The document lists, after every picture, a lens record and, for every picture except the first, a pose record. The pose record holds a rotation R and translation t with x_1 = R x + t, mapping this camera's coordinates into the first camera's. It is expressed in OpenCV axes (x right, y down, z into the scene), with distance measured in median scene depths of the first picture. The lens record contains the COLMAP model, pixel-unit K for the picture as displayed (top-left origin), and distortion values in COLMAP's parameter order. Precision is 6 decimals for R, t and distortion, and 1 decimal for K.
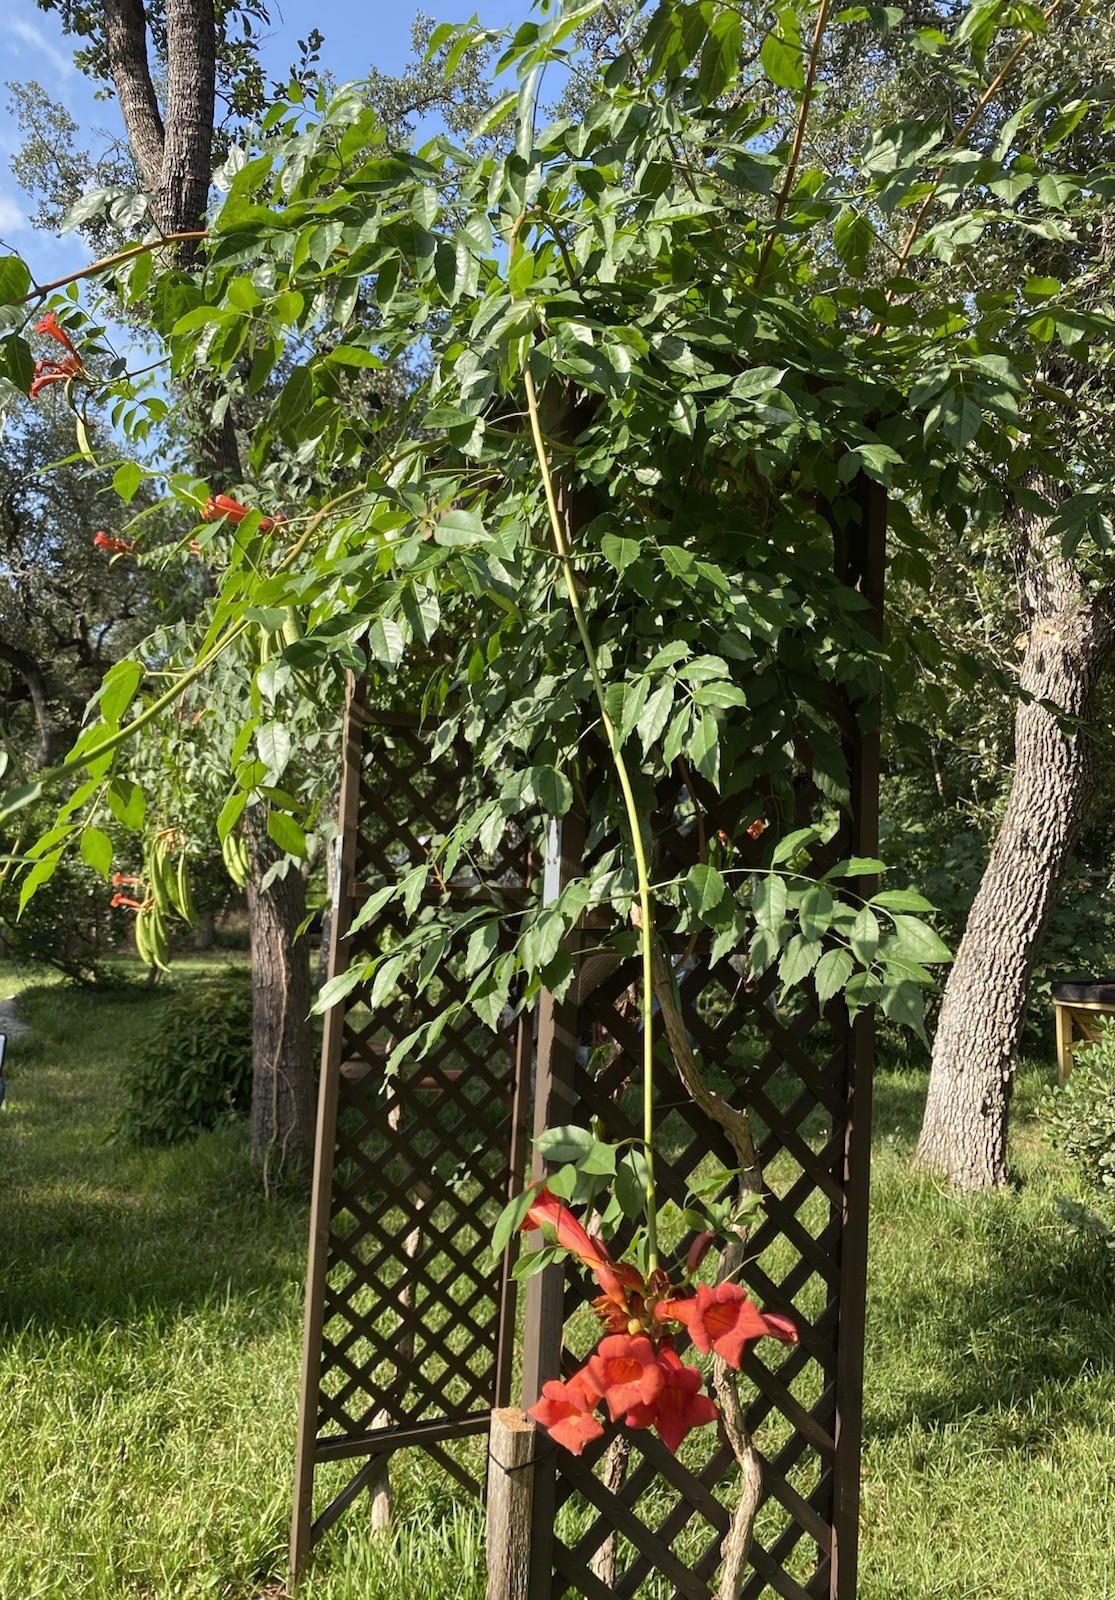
lens RADIAL K [[1224.1, 0, 623.3], [0, 1224.1, 788.1], [0, 0, 1]] dist [-0.011961, 0.020551]
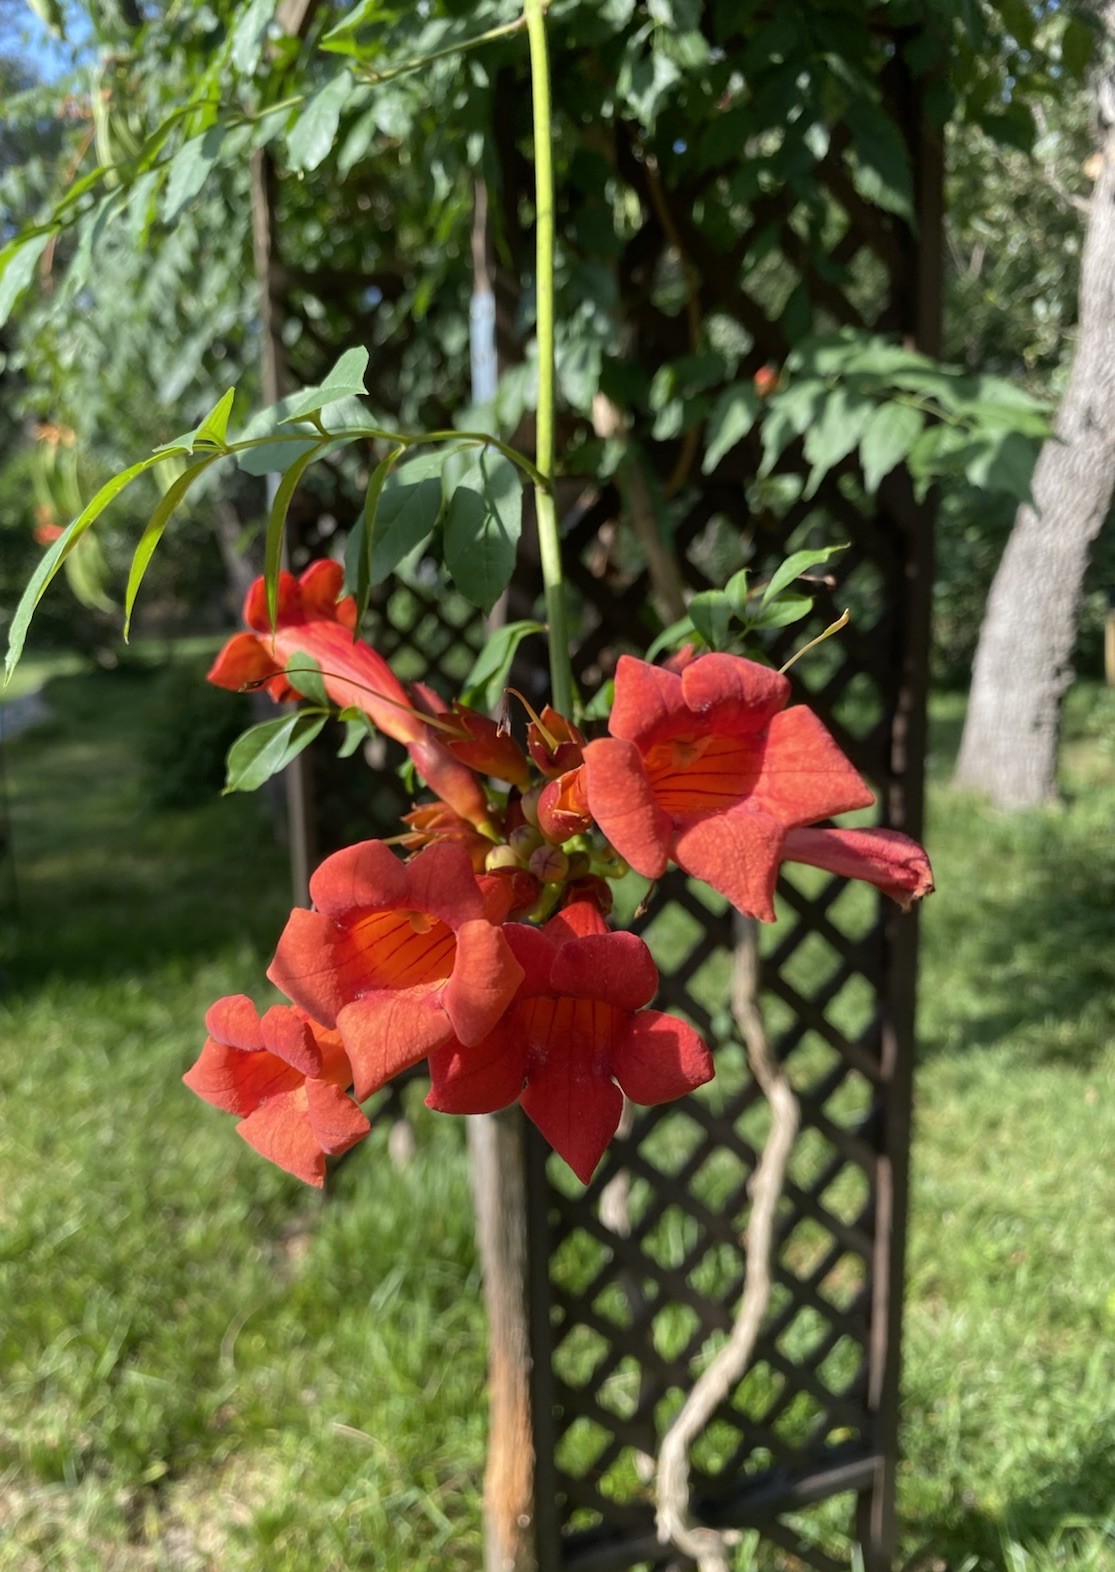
lens RADIAL K [[1206.9, 0, 549.1], [0, 1206.9, 775.3], [0, 0, 1]] dist [-0.001943, -0.000938]
pose [[0.994667, -0.054522, -0.087550, 0.017390], [0.075036, 0.964920, 0.251593, 0.072232], [0.070761, -0.256821, 0.963865, 0.149342]]
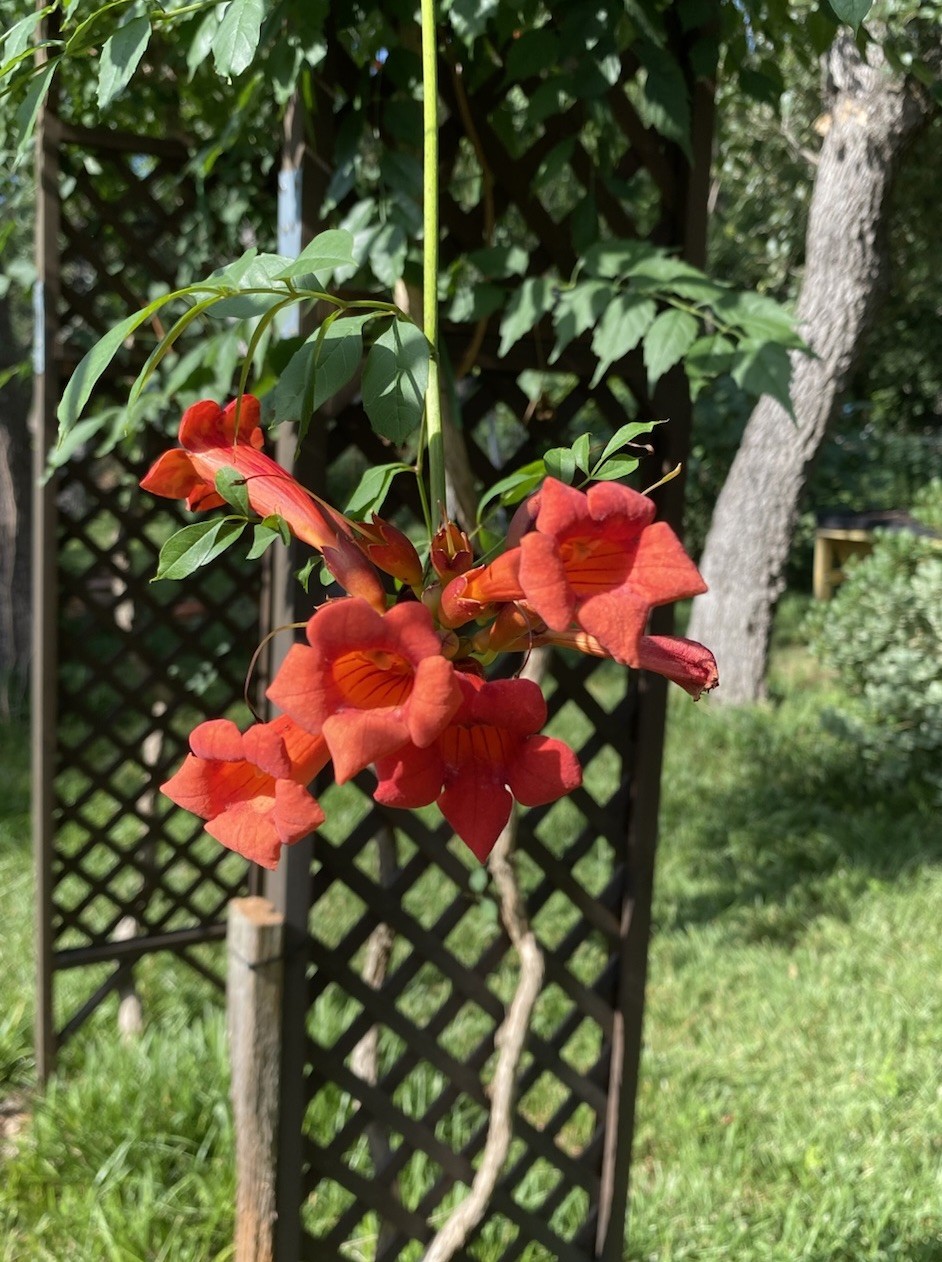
lens RADIAL K [[1203.2, 0, 493.5], [0, 1203.2, 620.7], [0, 0, 1]] dist [0.007327, 0.000000]
pose [[0.995765, -0.004426, 0.091827, -0.001374], [-0.015984, 0.975291, 0.220346, 0.076180], [-0.090533, -0.220881, 0.971090, 0.125314]]
